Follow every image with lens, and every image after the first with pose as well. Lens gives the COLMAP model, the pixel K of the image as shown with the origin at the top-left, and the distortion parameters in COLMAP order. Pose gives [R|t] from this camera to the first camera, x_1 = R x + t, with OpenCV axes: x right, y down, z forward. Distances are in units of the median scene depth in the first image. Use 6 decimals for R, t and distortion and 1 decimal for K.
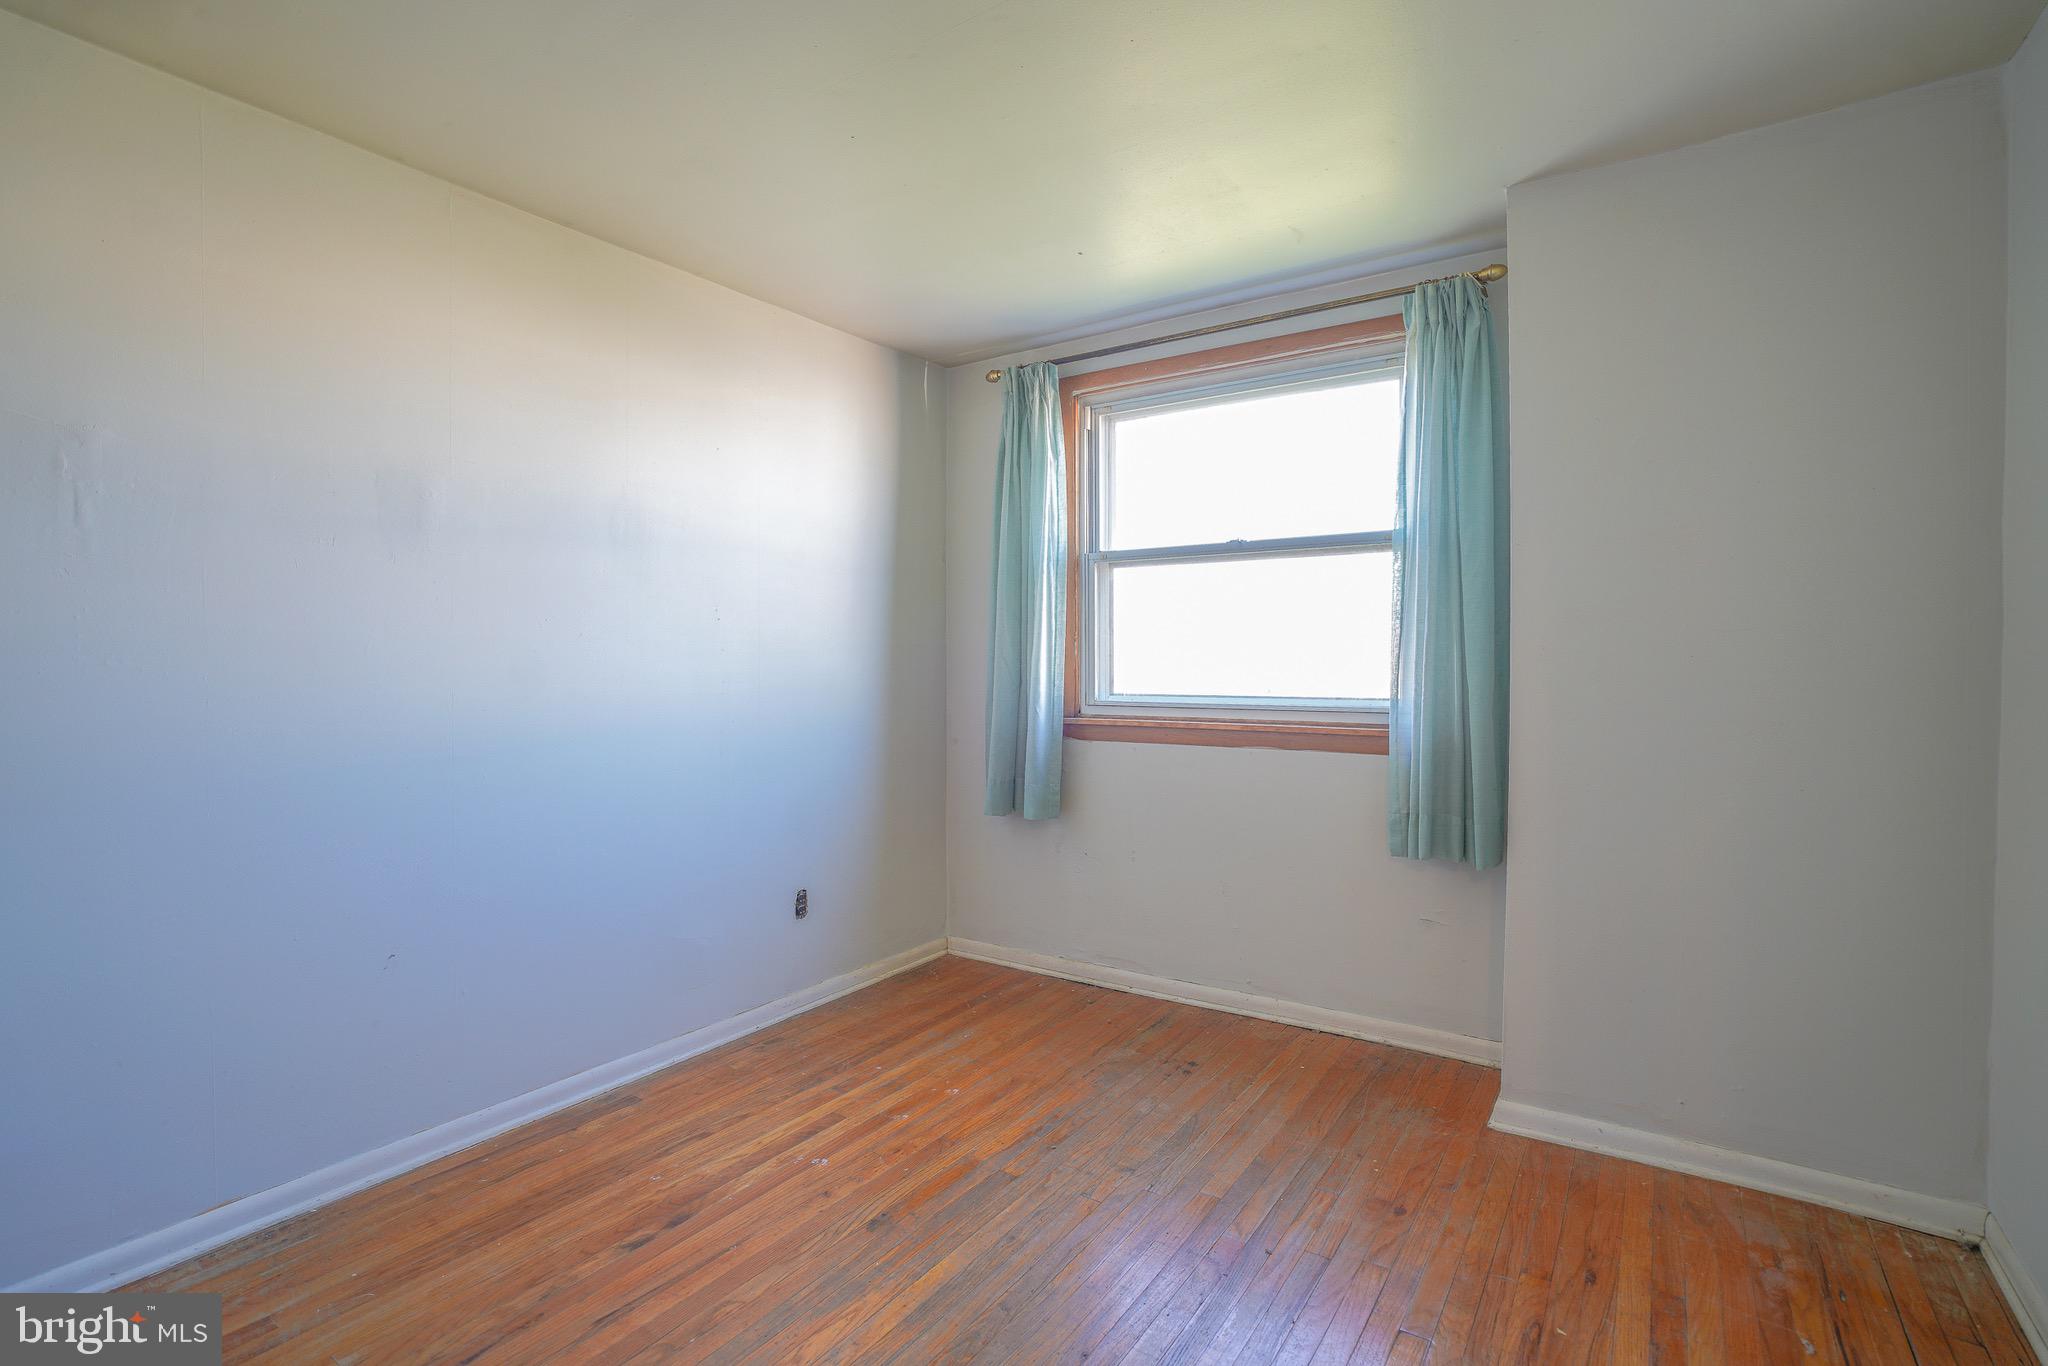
lens RADIAL K [[967.8, 0, 1016.5], [0, 967.8, 652.8], [0, 0, 1]] dist [-0.060675, 0.023802]
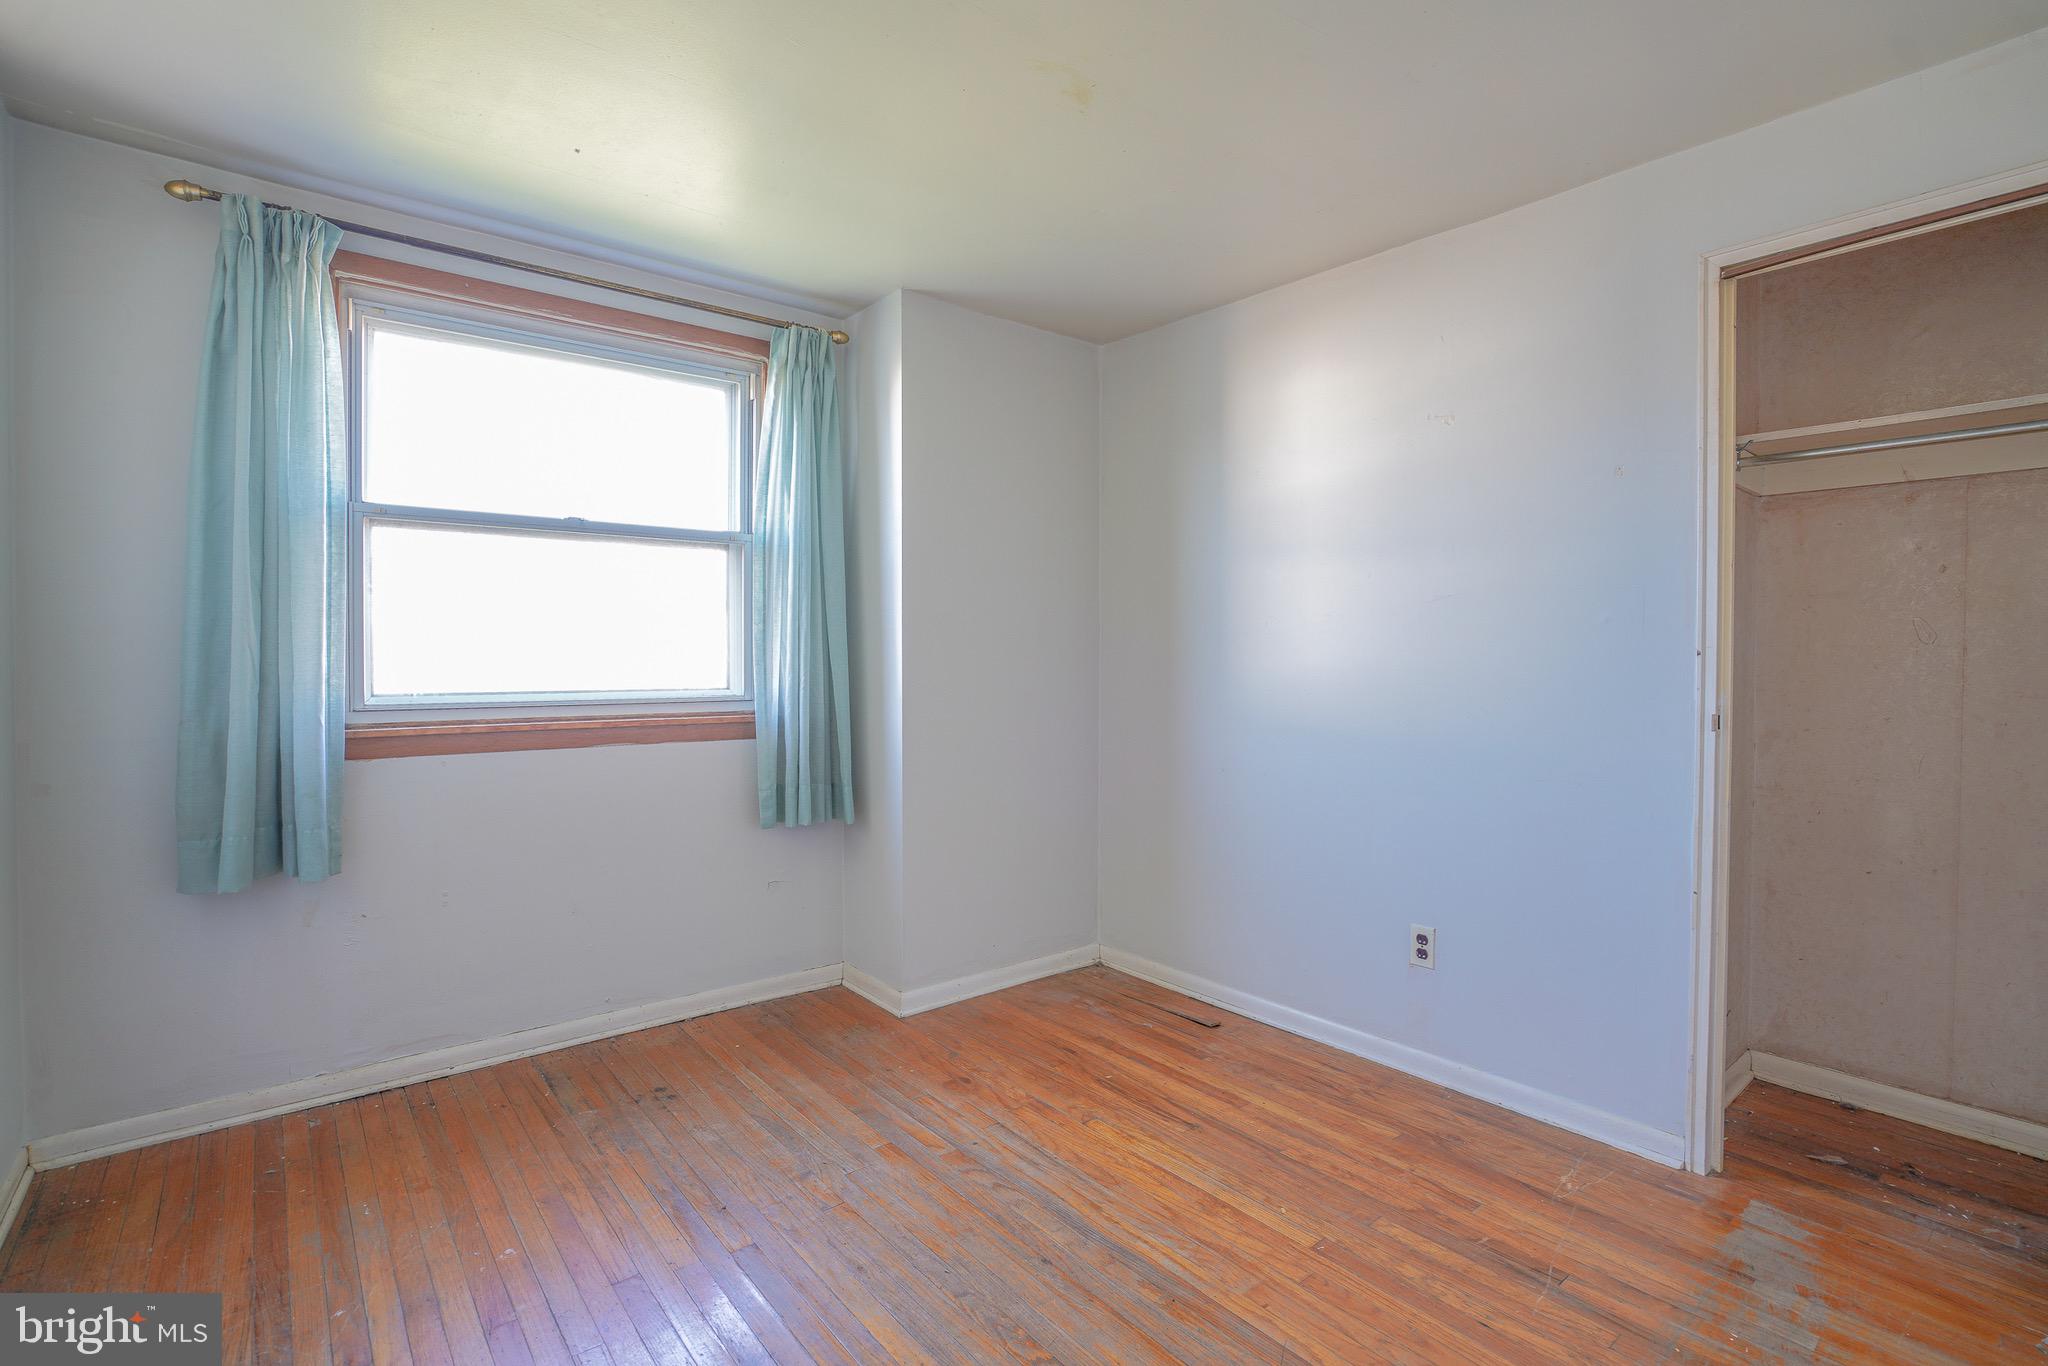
lens RADIAL K [[967.8, 0, 1016.5], [0, 967.8, 652.8], [0, 0, 1]] dist [-0.060675, 0.023802]
pose [[0.267208, 0.005817, 0.963621, -0.570822], [-0.012217, 0.999922, -0.002648, 0.006642], [-0.963561, -0.011065, 0.267258, 0.401635]]
